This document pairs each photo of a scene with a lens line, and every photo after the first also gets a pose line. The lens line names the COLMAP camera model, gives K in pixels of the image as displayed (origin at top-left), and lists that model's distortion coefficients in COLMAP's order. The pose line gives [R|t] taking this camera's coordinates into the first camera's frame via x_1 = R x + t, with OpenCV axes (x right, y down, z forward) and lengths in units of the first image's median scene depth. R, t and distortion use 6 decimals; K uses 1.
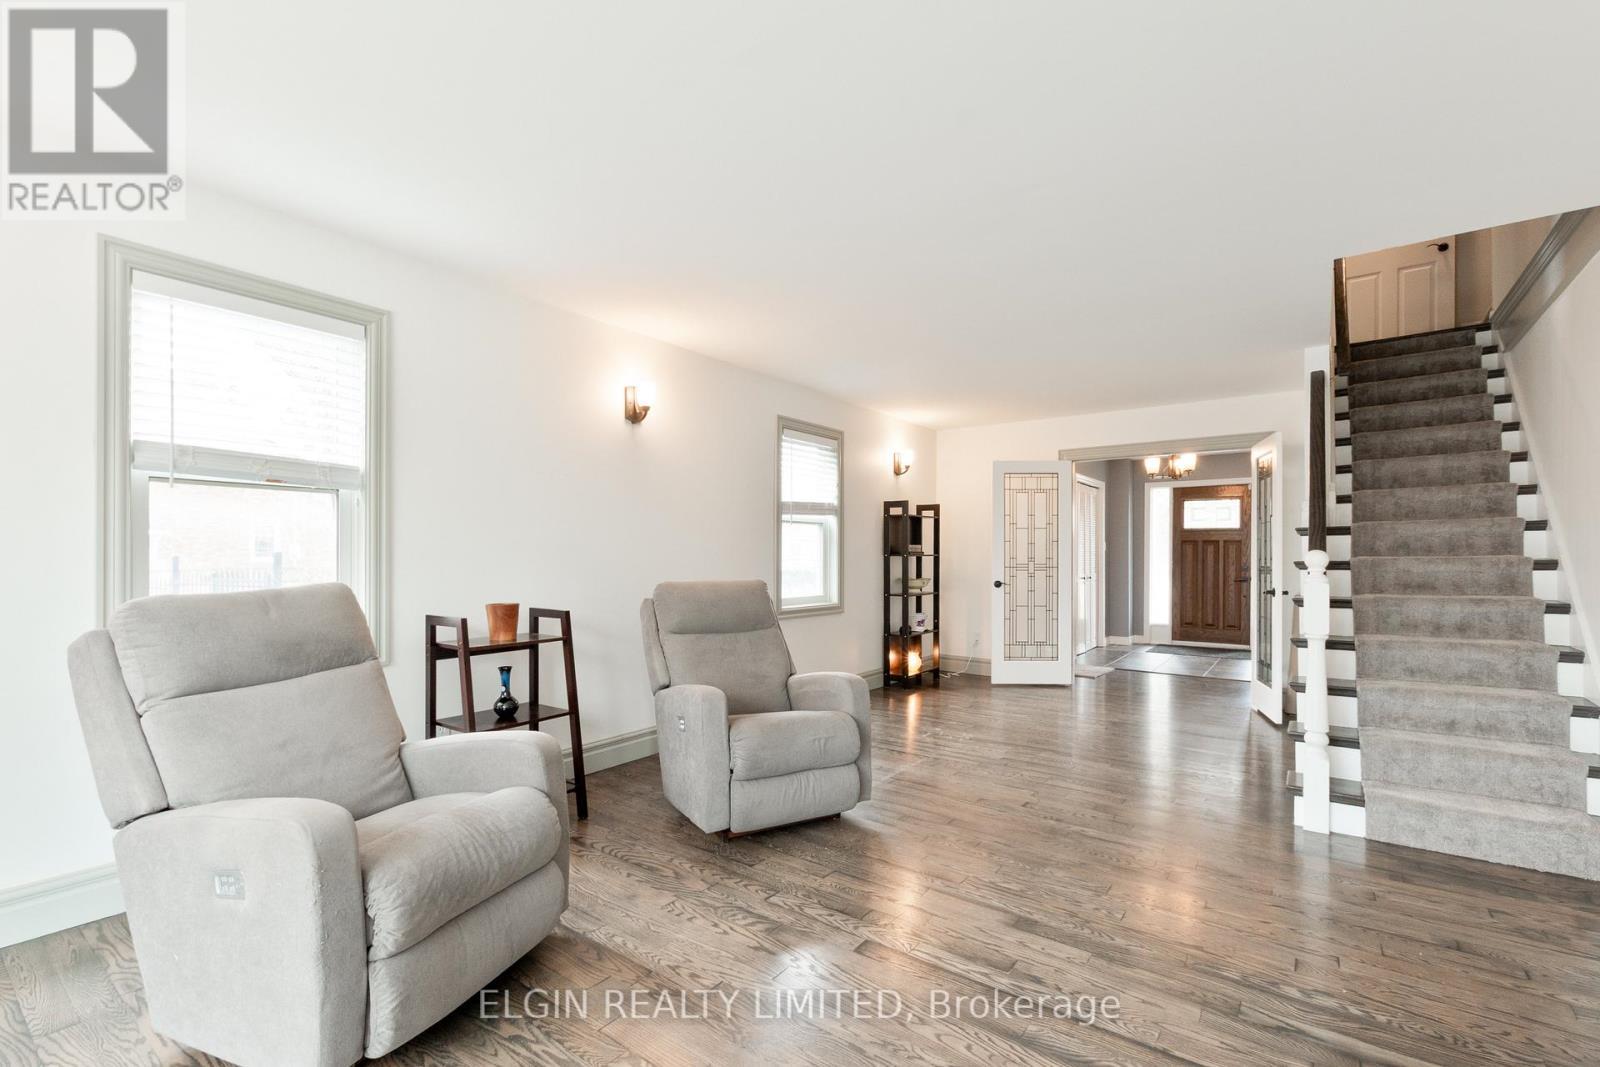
lens RADIAL K [[701.6, 0, 797.9], [0, 701.6, 558.3], [0, 0, 1]] dist [0.003252, 0.000180]
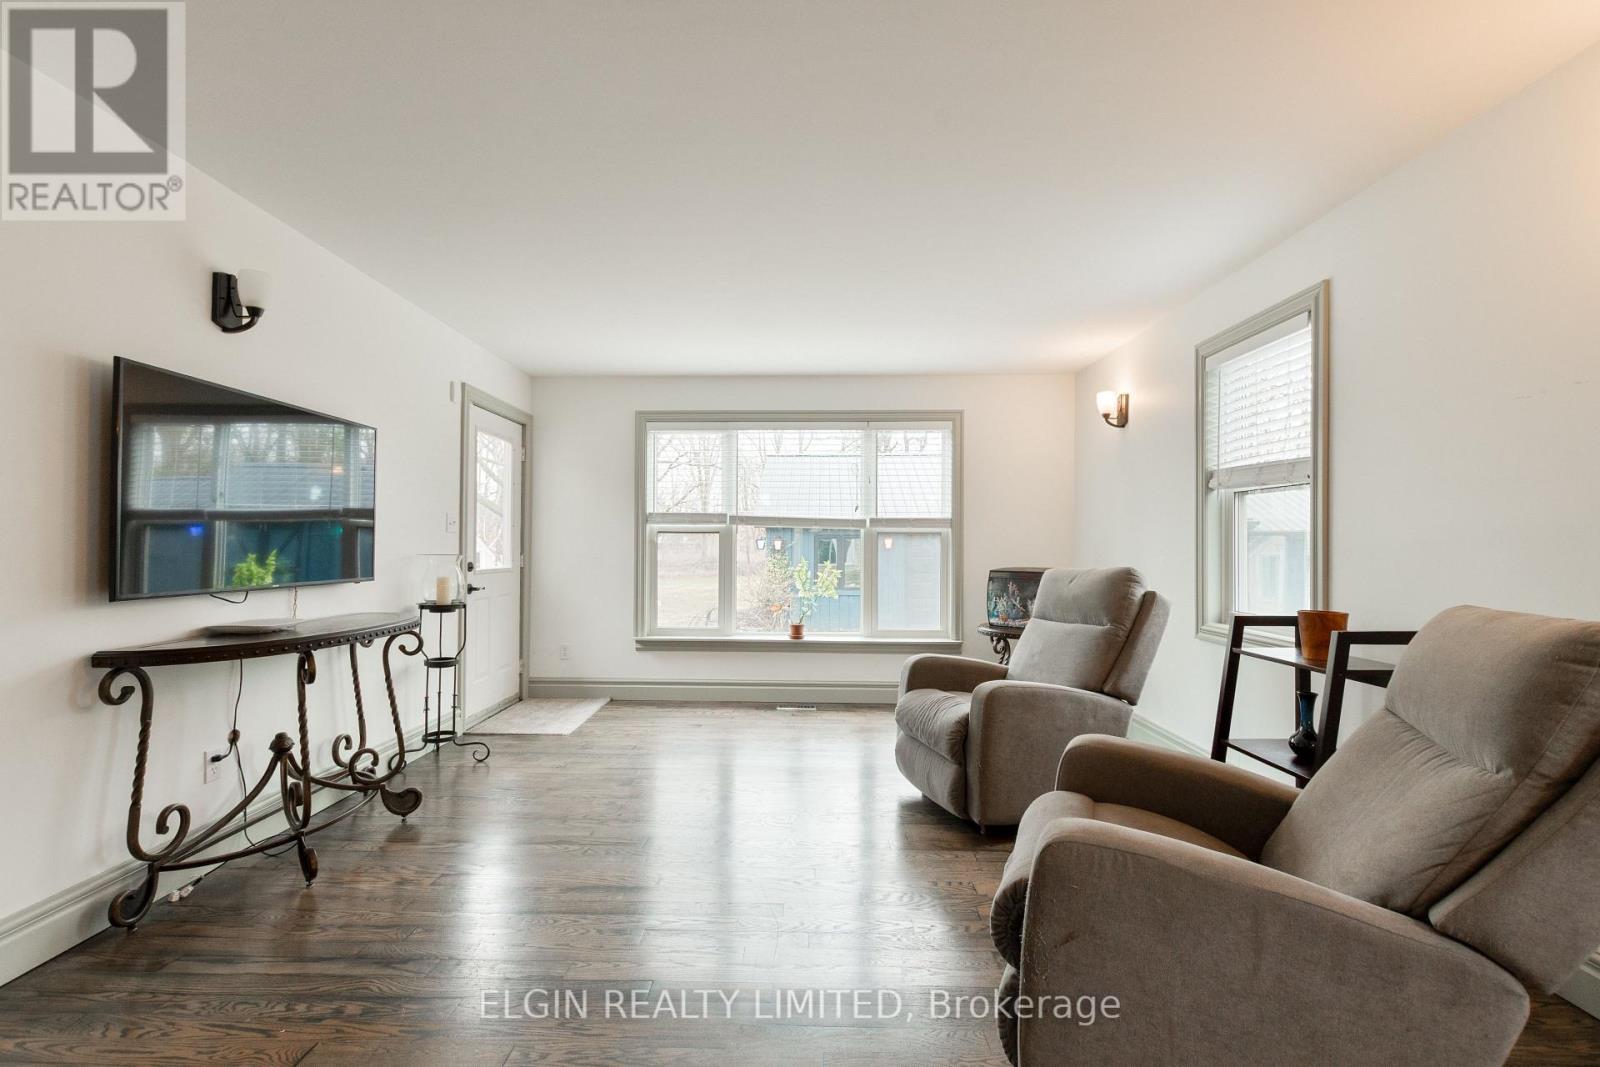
lens RADIAL K [[698.2, 0, 798.1], [0, 698.2, 538.2], [0, 0, 1]] dist [0.000794, -0.000243]
pose [[-0.815098, -0.014326, -0.579147, 0.499159], [-0.011910, 0.999897, -0.007971, -0.002219], [0.579201, 0.000400, -0.815184, 1.361387]]
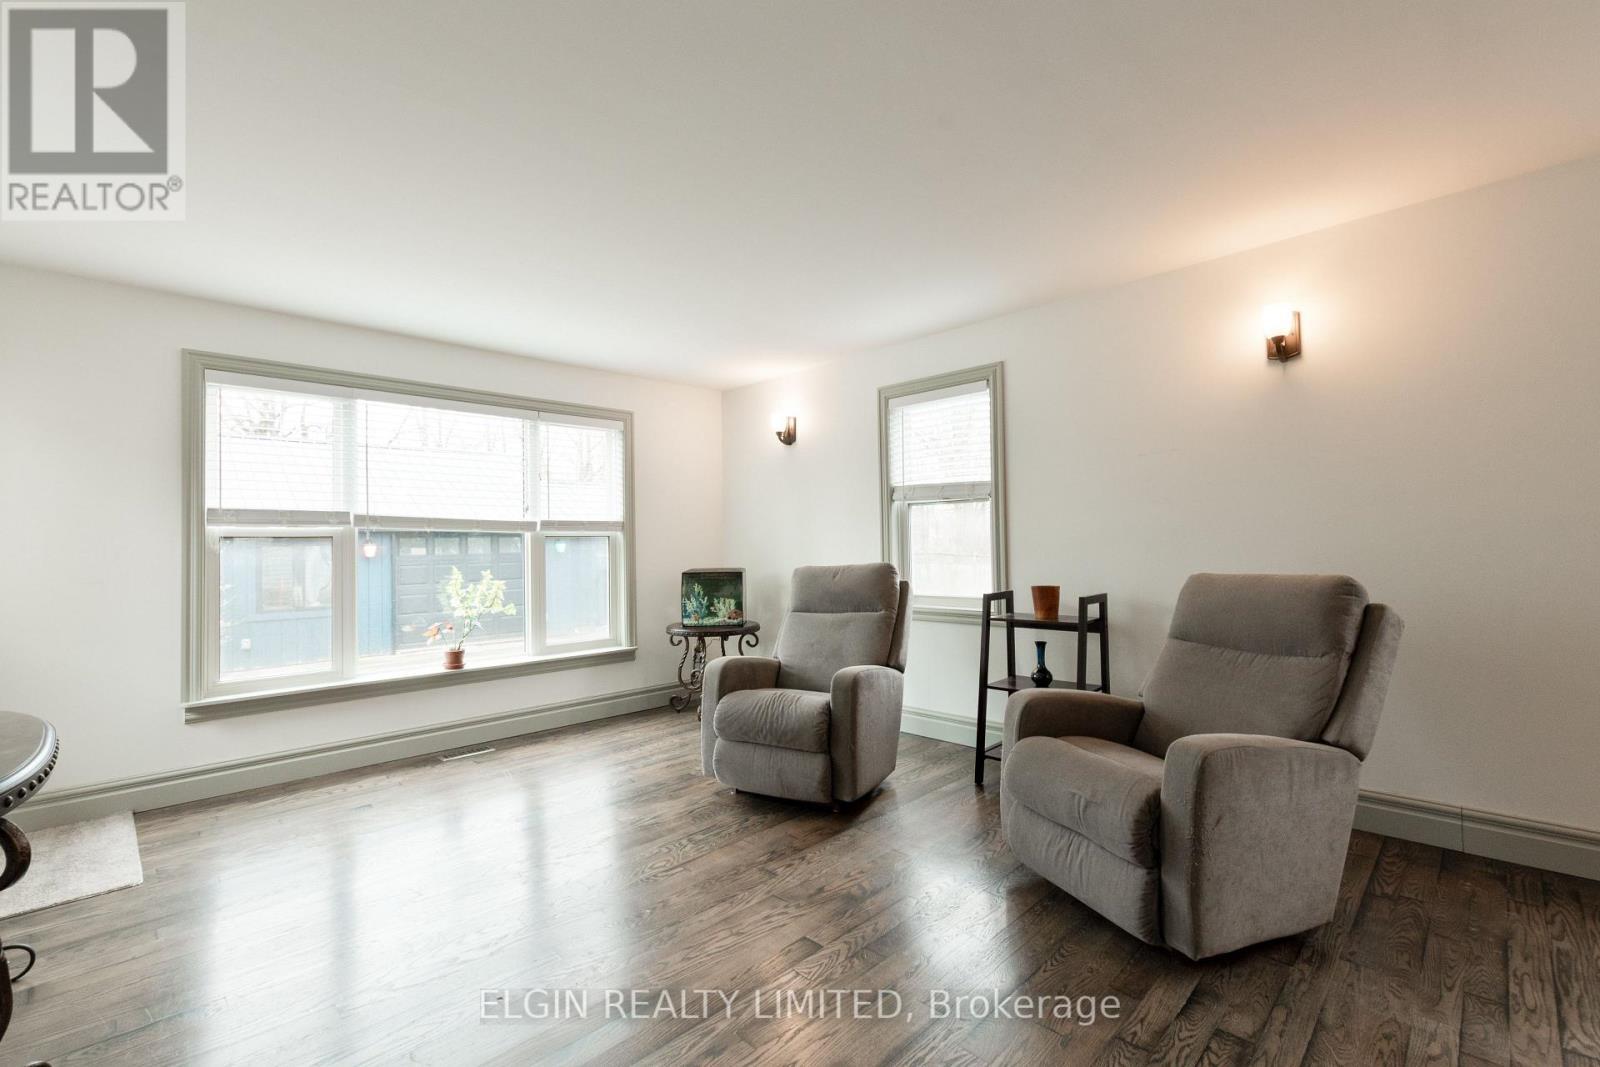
lens RADIAL K [[684.0, 0, 800.0], [0, 684.0, 533.5], [0, 0, 1]] dist [0.000261, -0.000169]
pose [[-0.145041, -0.020790, -0.989207, 0.761551], [0.010010, 0.999697, -0.022478, 0.000753], [0.989375, -0.013162, -0.144788, 0.816787]]
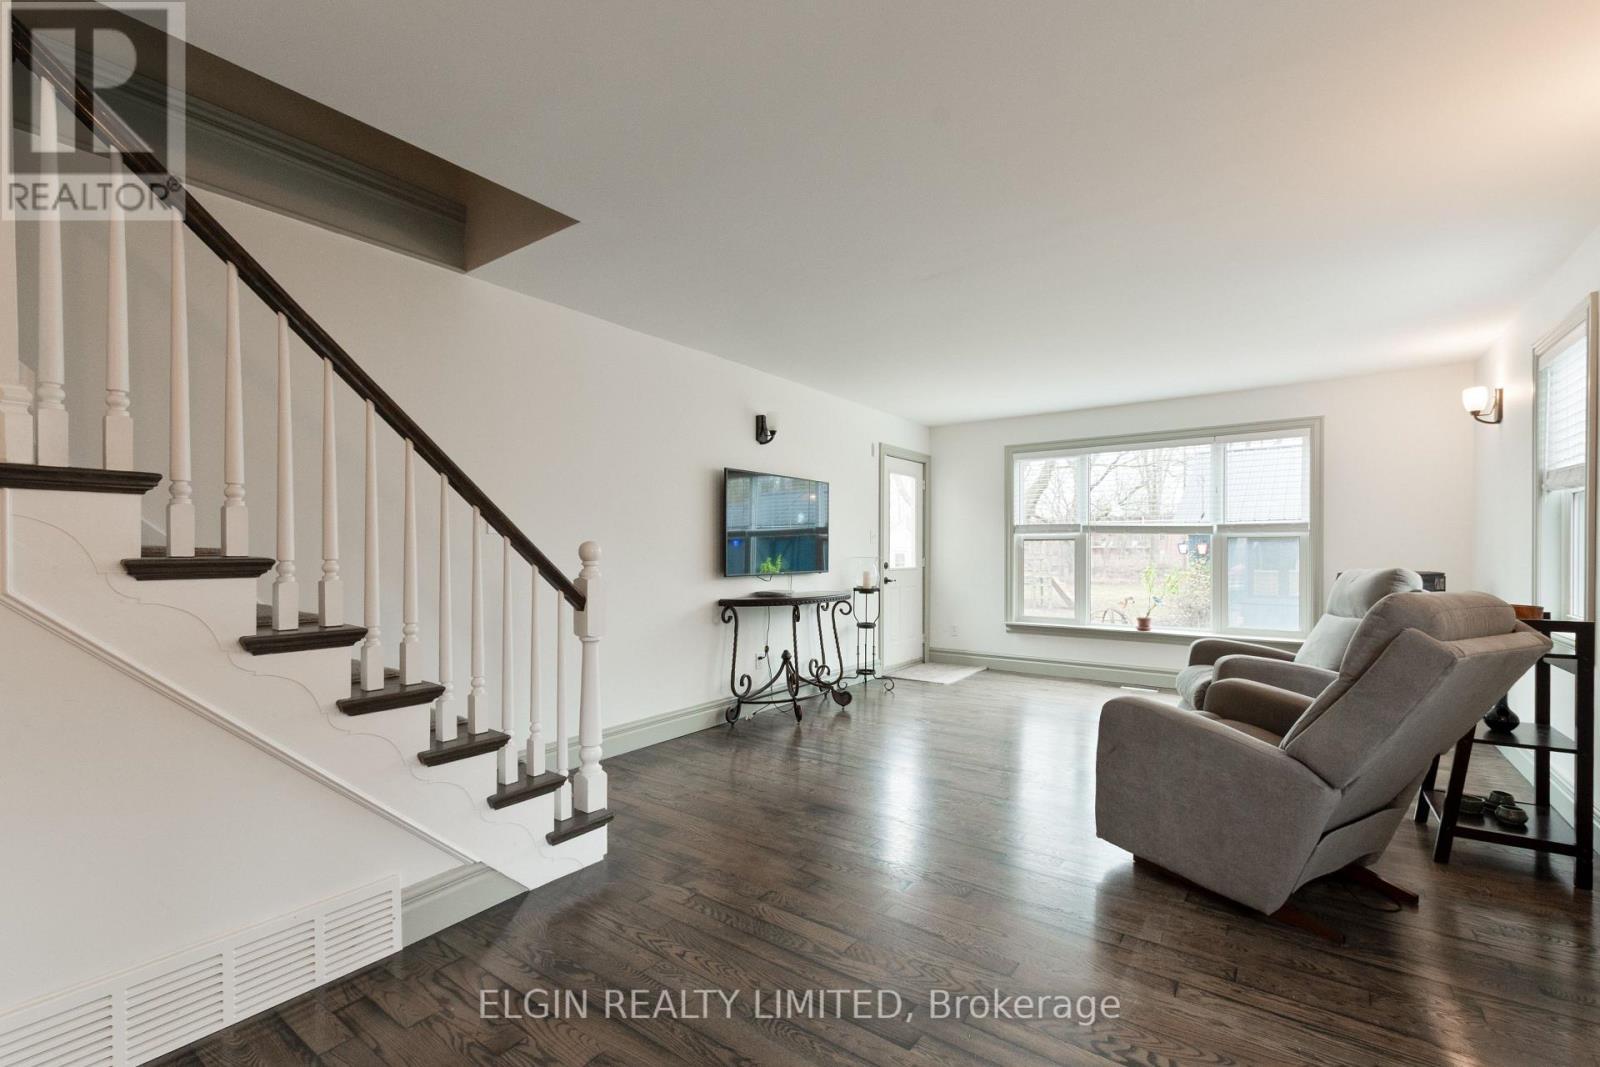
lens RADIAL K [[701.6, 0, 797.9], [0, 701.6, 558.3], [0, 0, 1]] dist [0.003252, 0.000180]
pose [[-0.999979, -0.003108, -0.005616, 0.498545], [-0.003208, 0.999836, 0.017807, -0.006679], [0.005560, 0.017825, -0.999826, 1.968494]]
